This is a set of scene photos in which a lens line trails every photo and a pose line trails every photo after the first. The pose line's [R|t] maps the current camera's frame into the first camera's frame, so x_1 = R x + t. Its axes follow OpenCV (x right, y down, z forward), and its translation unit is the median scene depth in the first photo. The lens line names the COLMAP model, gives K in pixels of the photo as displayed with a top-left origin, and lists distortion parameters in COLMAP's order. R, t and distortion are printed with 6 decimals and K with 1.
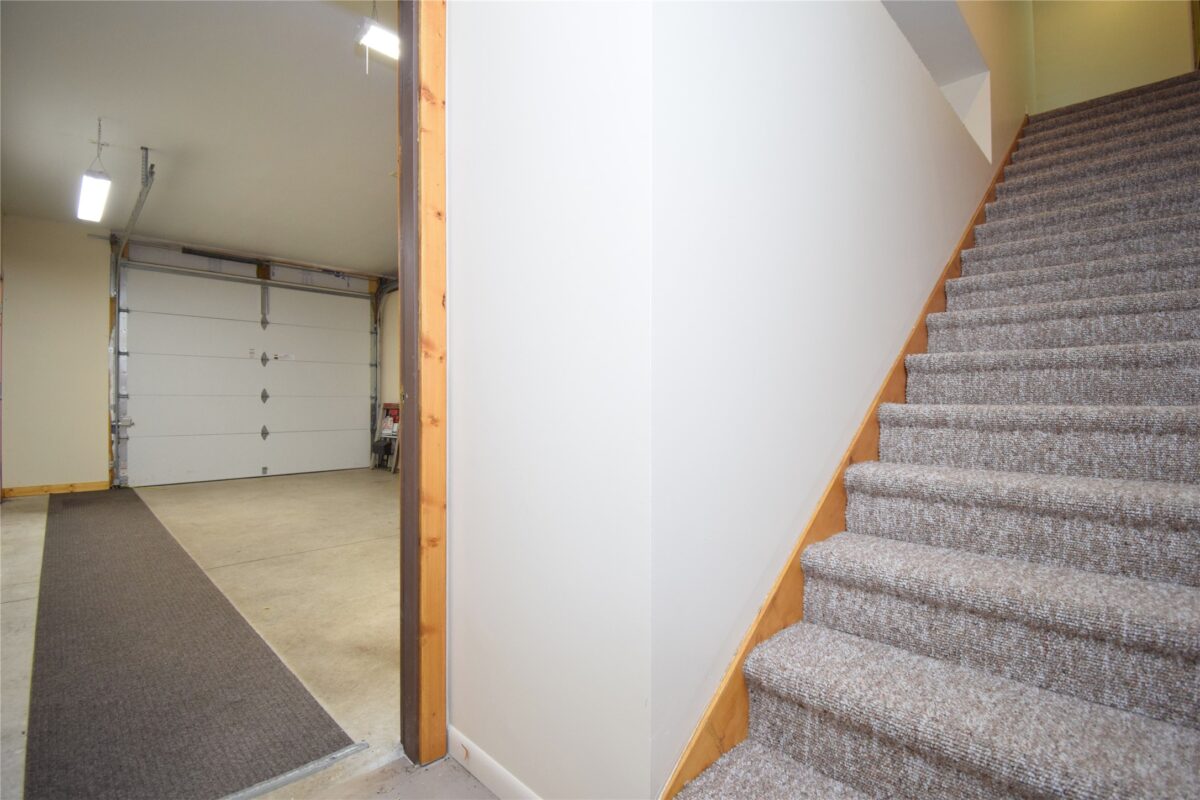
lens RADIAL K [[551.6, 0, 600.0], [0, 551.6, 400.0], [0, 0, 1]] dist [-0.000559, -0.000282]
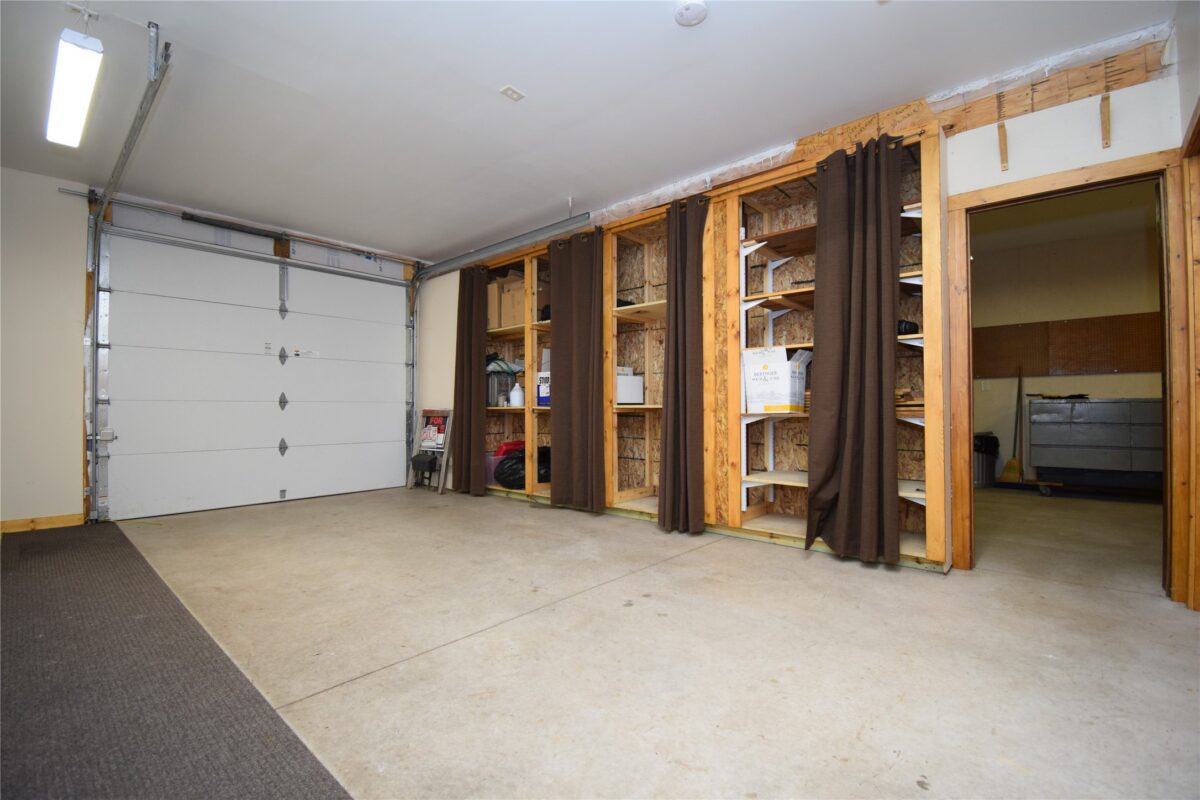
lens RADIAL K [[527.5, 0, 600.0], [0, 527.5, 400.0], [0, 0, 1]] dist [0.000727, -0.007515]
pose [[0.998194, -0.003140, 0.059993, -0.217470], [0.003920, 0.999909, -0.012878, 0.002947], [-0.059947, 0.013090, 0.998116, 0.229431]]
